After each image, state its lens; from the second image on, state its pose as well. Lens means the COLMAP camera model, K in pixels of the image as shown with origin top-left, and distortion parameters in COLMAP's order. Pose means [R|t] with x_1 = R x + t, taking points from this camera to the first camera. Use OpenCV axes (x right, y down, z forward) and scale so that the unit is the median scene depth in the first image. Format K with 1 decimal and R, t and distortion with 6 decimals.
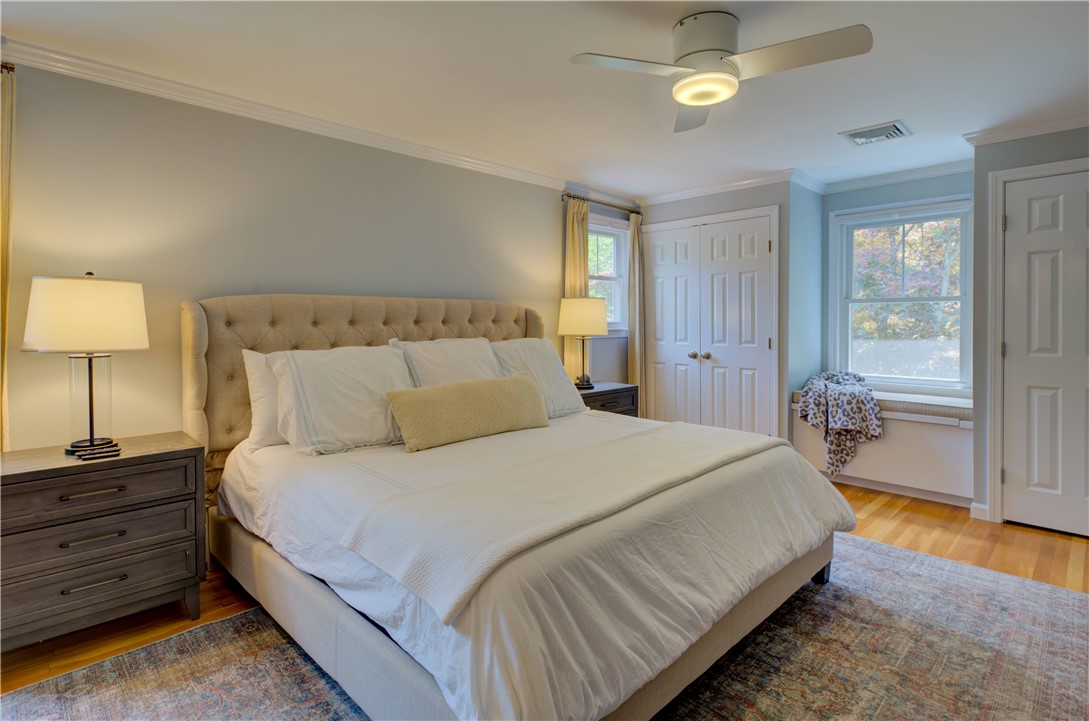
lens RADIAL K [[552.0, 0, 542.8], [0, 552.0, 325.7], [0, 0, 1]] dist [0.002563, 0.000599]
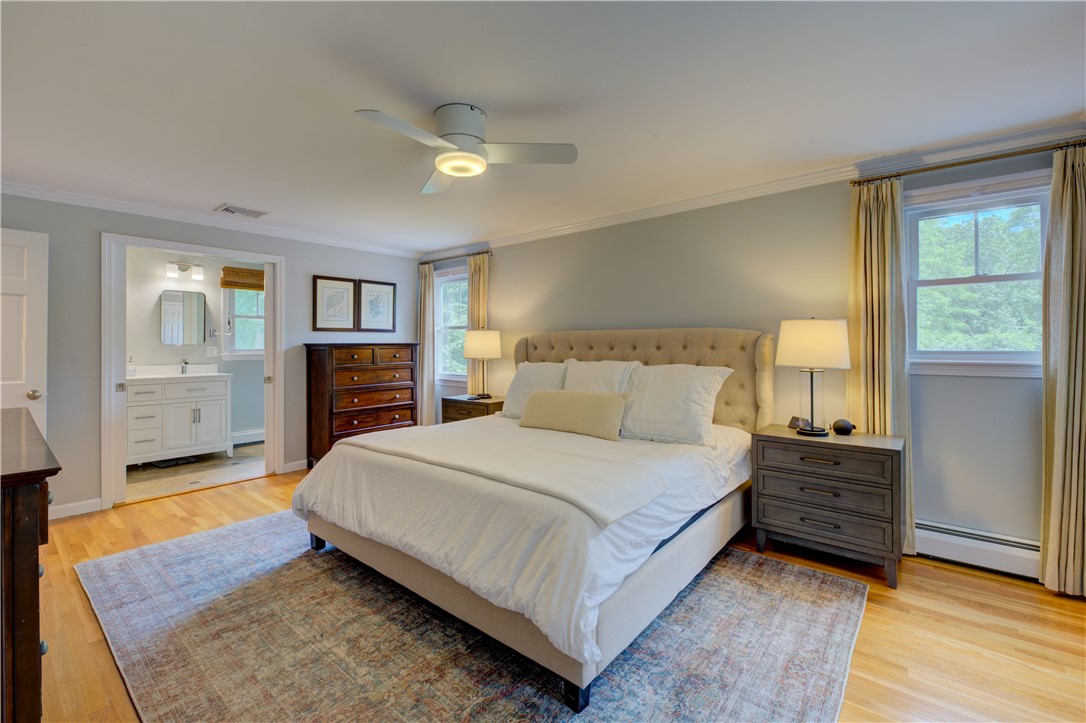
lens RADIAL K [[465.7, 0, 540.8], [0, 465.7, 344.0], [0, 0, 1]] dist [0.000856, 0.000092]
pose [[0.095672, -0.001422, -0.995412, 1.273483], [-0.008084, 0.999965, -0.002206, -0.019198], [0.995380, 0.008258, 0.095657, 1.015100]]
